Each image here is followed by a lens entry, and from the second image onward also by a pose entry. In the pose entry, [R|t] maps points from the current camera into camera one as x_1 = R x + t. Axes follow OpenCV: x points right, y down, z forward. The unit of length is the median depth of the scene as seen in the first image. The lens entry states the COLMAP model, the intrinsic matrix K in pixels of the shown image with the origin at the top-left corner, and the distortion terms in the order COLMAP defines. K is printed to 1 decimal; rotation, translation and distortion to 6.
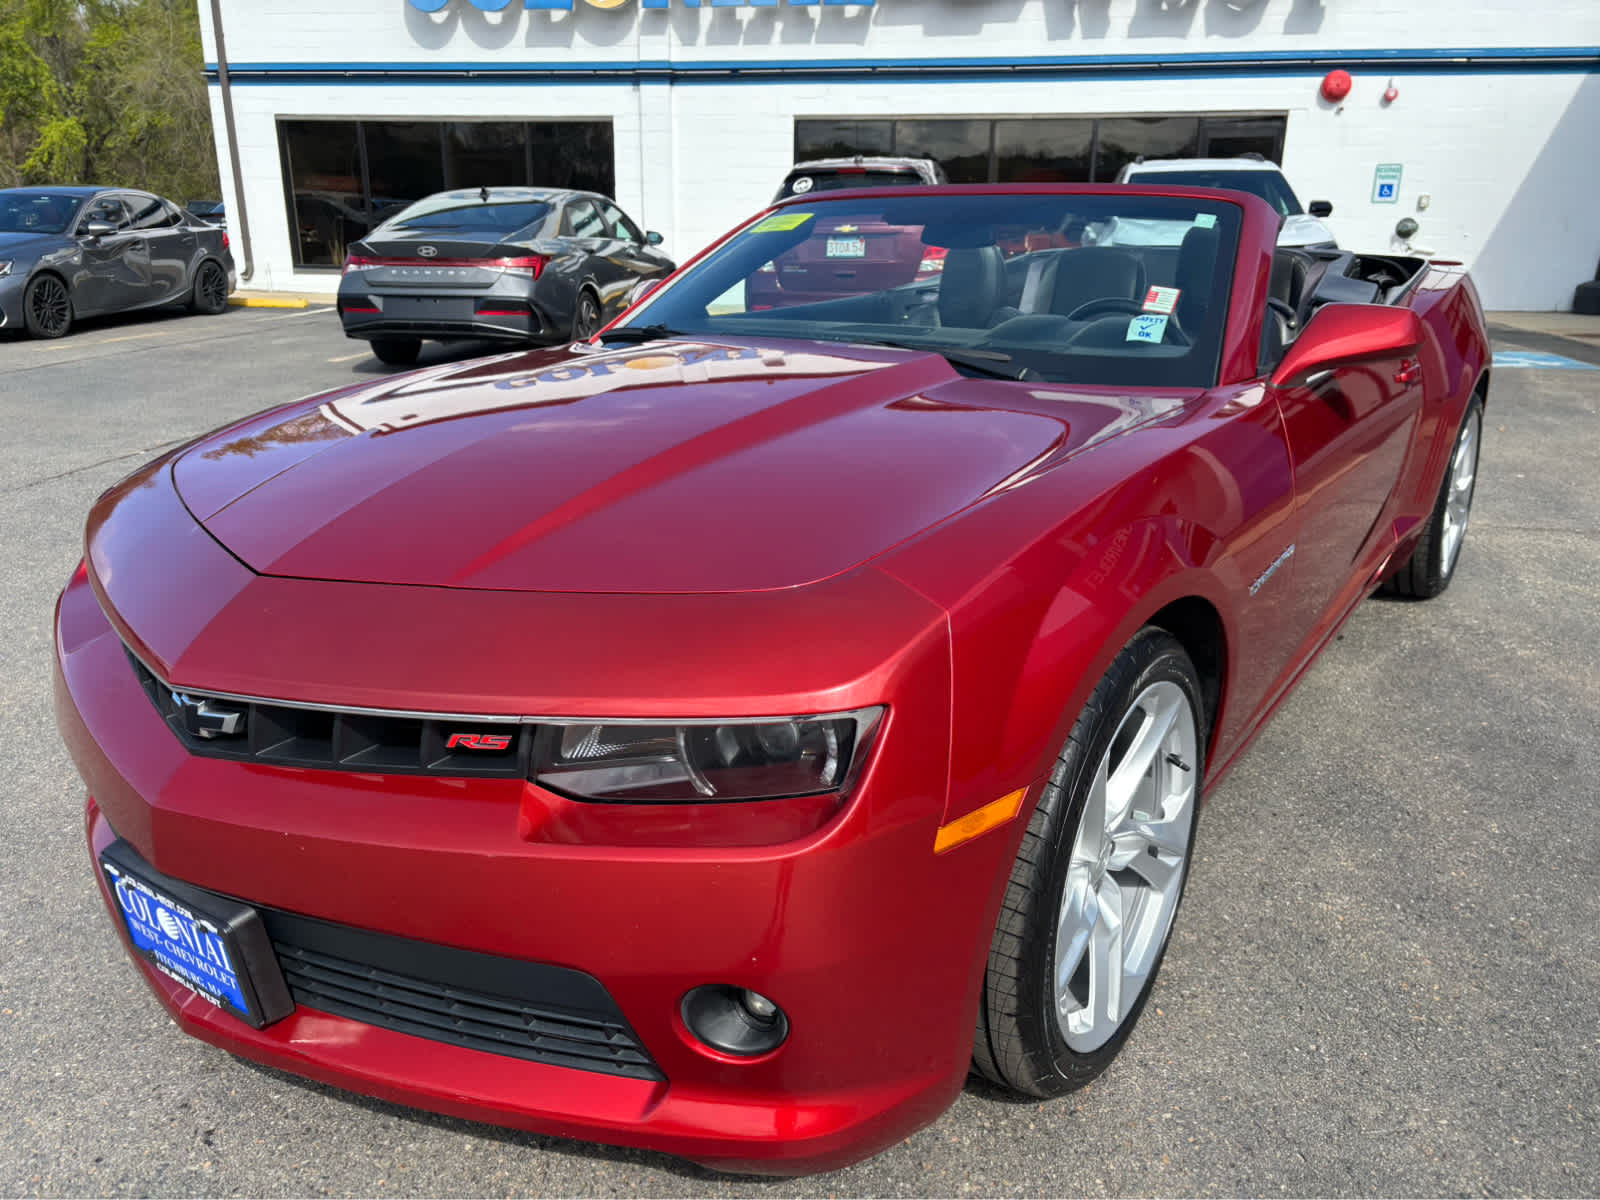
lens RADIAL K [[1218.0, 0, 785.7], [0, 1218.0, 607.5], [0, 0, 1]] dist [0.012830, -0.008542]
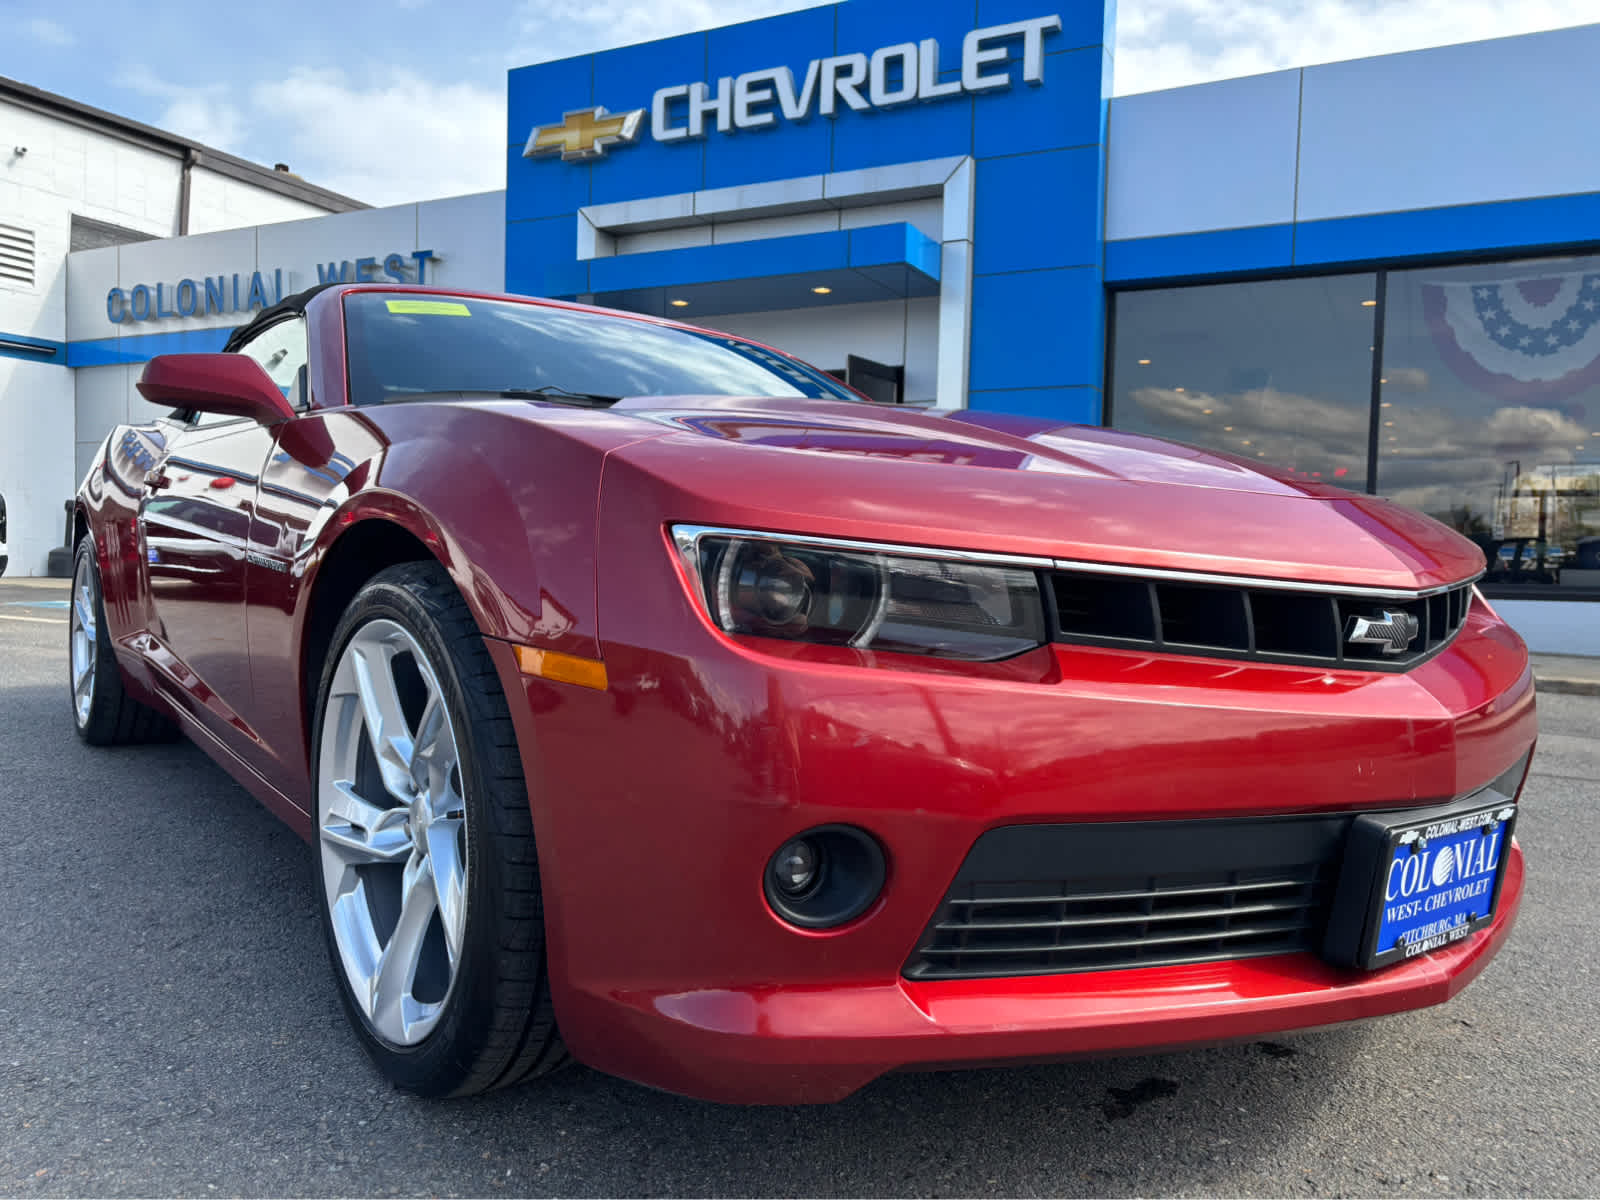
lens RADIAL K [[1199.4, 0, 804.4], [0, 1199.4, 584.8], [0, 0, 1]] dist [0.086375, -0.096630]
pose [[0.306579, -0.020841, 0.951617, -1.034842], [0.263156, 0.962648, -0.063698, -0.003452], [-0.914745, 0.269952, 0.300612, 0.764099]]
